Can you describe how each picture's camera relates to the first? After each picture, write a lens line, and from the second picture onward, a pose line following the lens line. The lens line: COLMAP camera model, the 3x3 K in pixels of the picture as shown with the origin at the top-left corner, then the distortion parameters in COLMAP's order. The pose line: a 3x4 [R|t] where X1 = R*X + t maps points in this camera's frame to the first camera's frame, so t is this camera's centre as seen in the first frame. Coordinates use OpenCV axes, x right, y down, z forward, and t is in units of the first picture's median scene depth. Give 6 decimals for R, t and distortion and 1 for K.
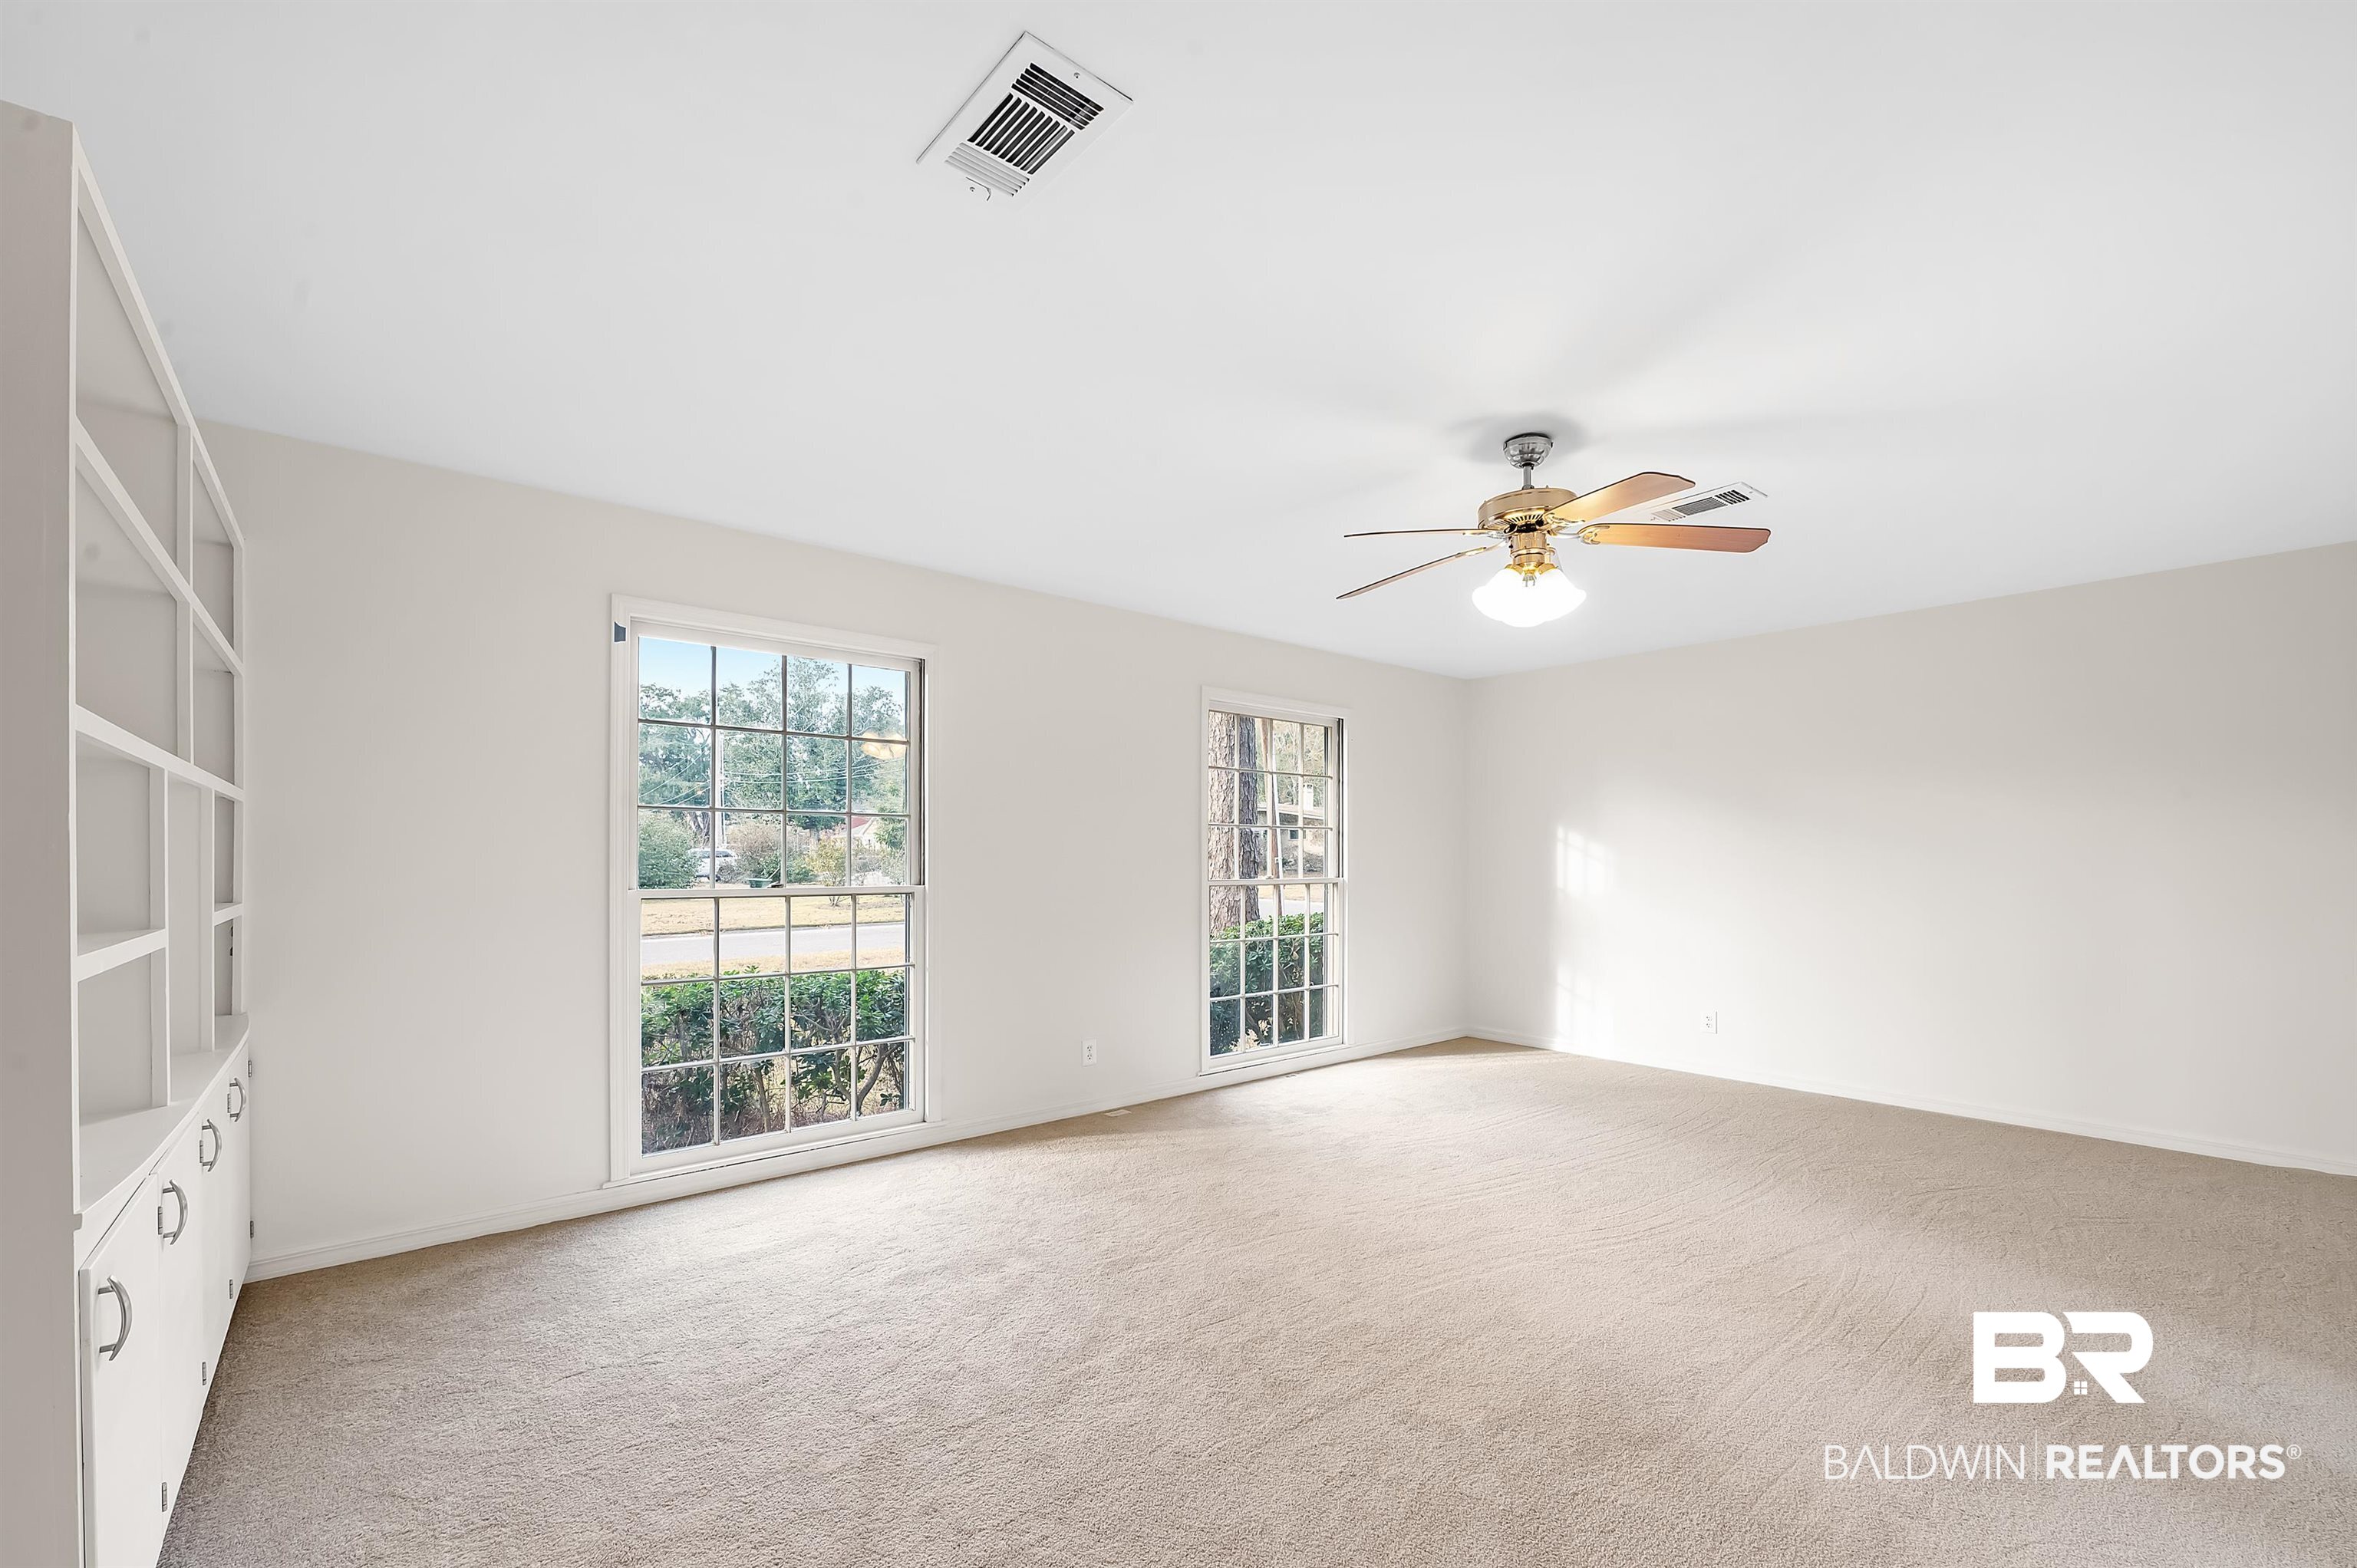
lens RADIAL K [[965.2, 0, 1192.7], [0, 965.2, 860.6], [0, 0, 1]] dist [-0.002246, -0.000219]
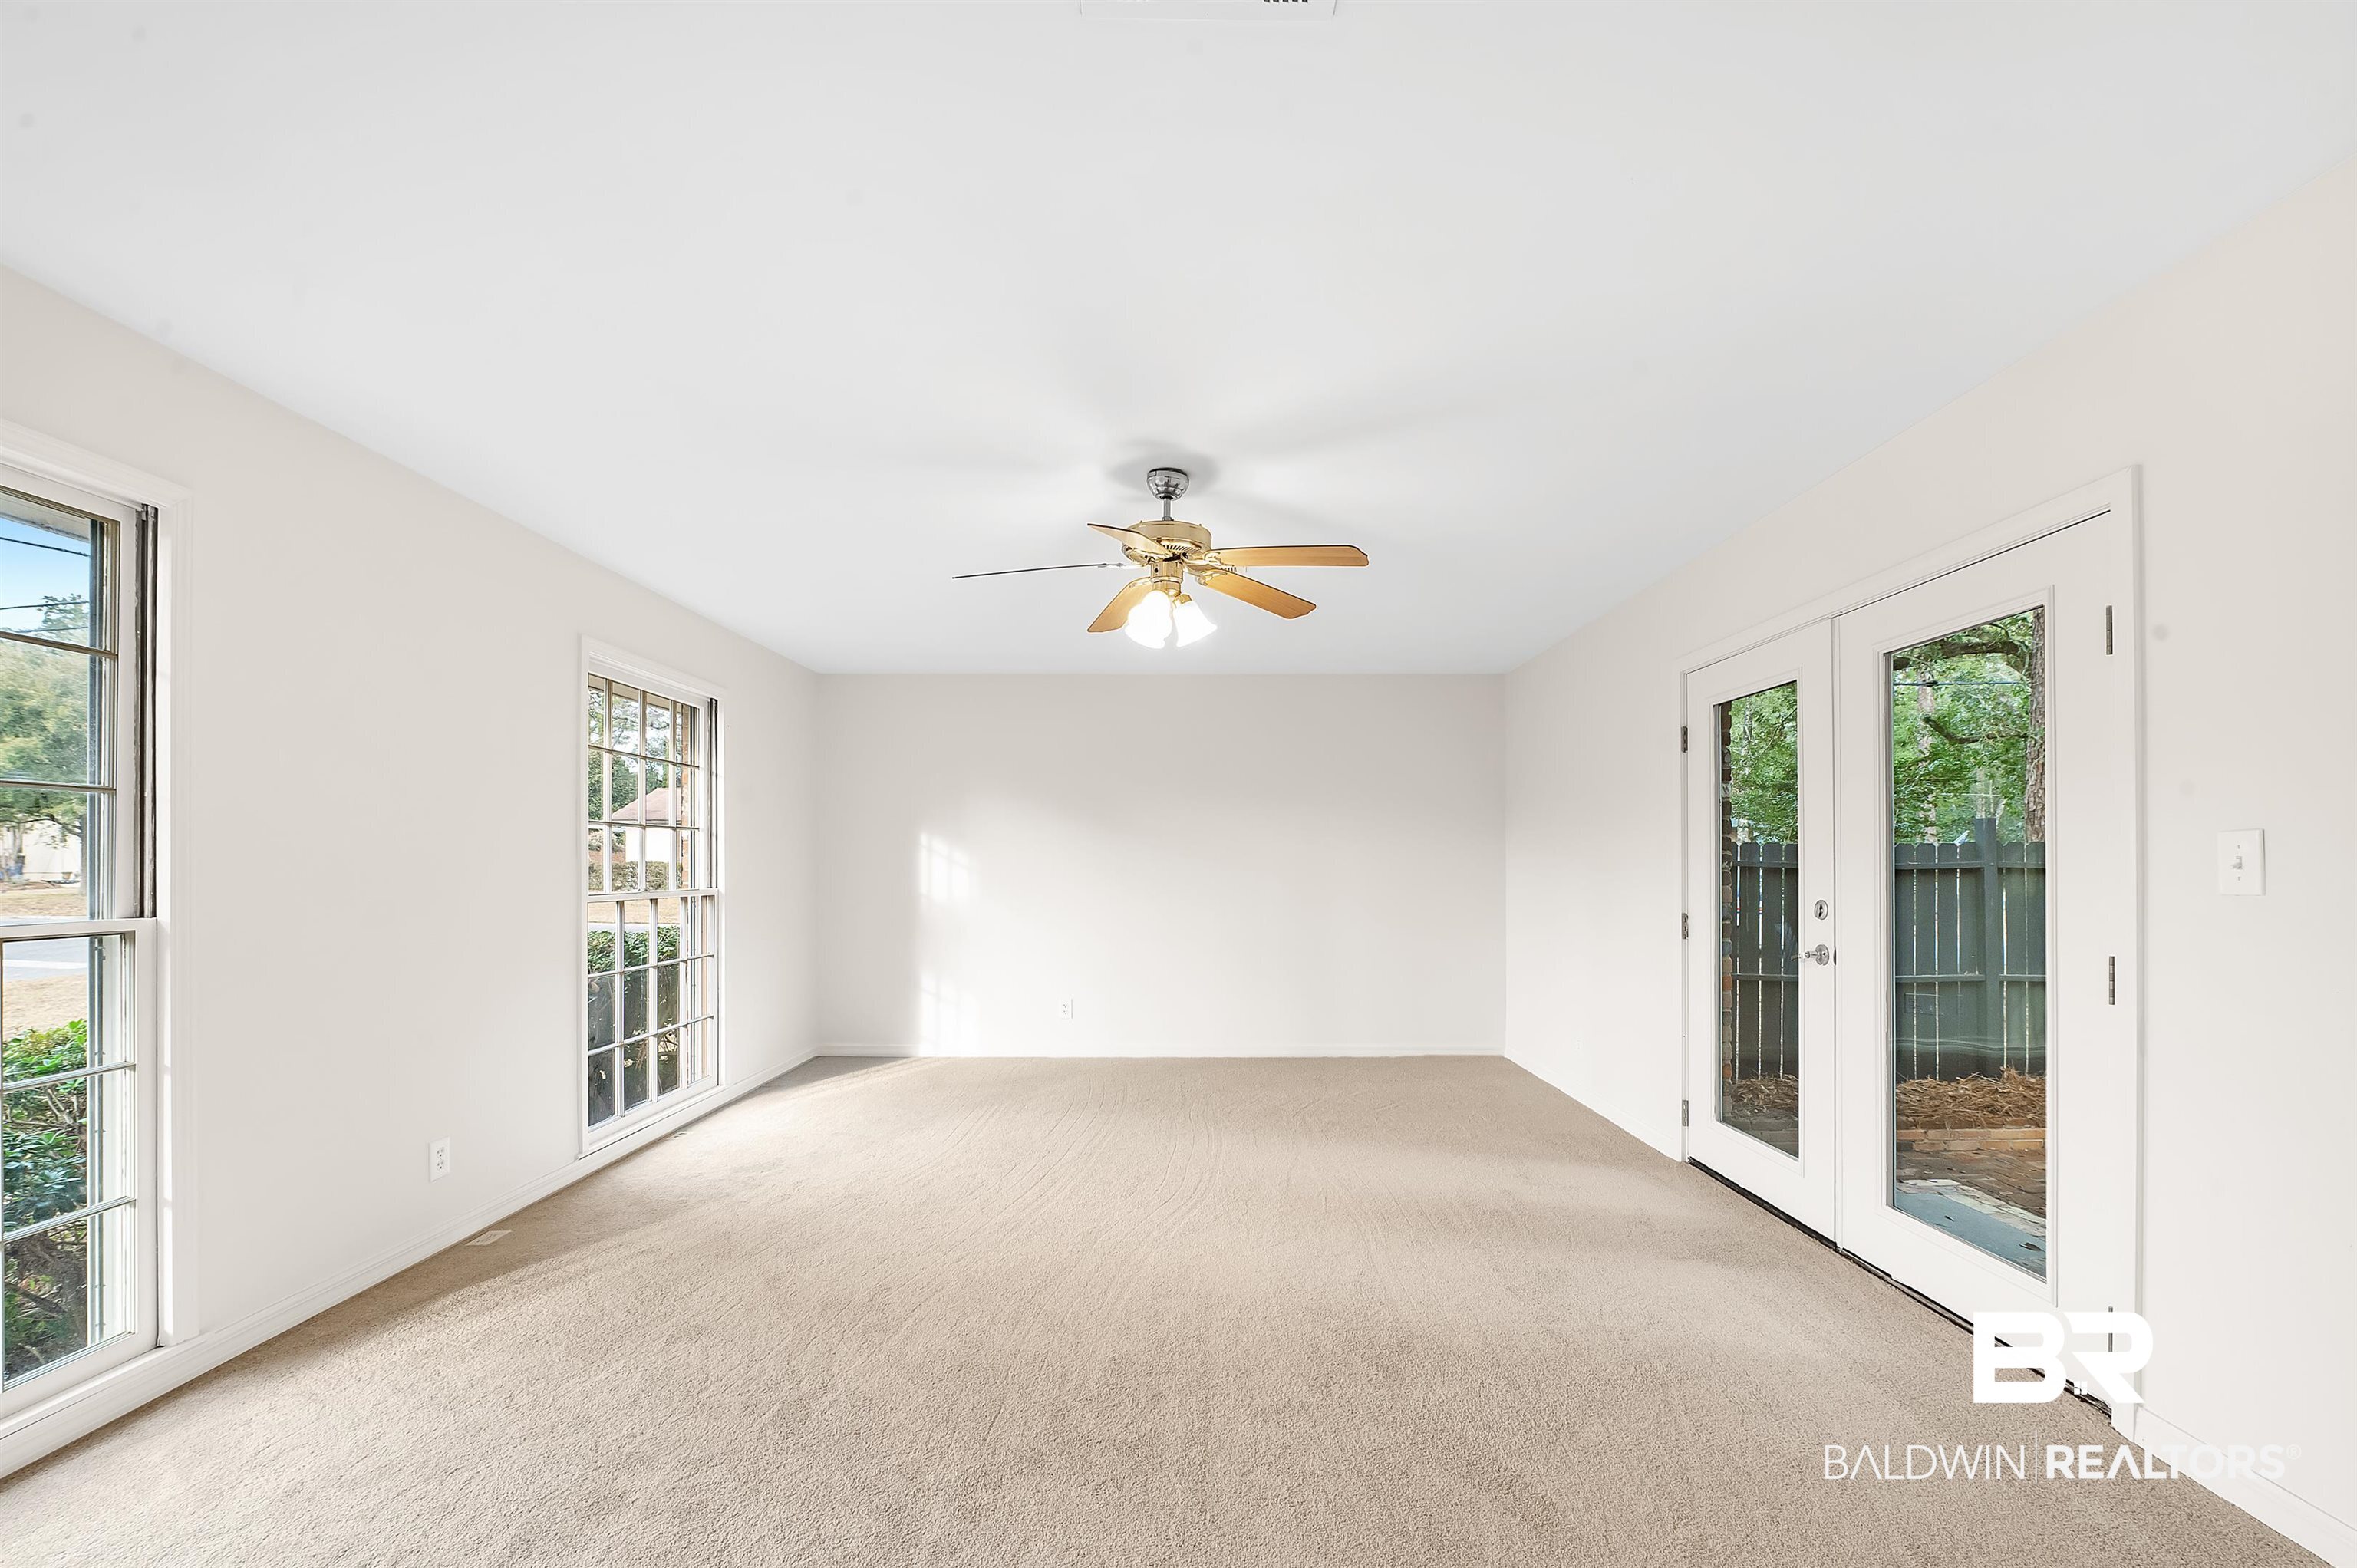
lens RADIAL K [[965.2, 0, 1192.7], [0, 965.2, 860.6], [0, 0, 1]] dist [-0.002246, -0.000219]
pose [[0.654640, 0.002289, 0.755937, -0.262323], [0.001744, 0.999988, -0.004539, -0.002426], [-0.755938, 0.004290, 0.654629, 0.168388]]
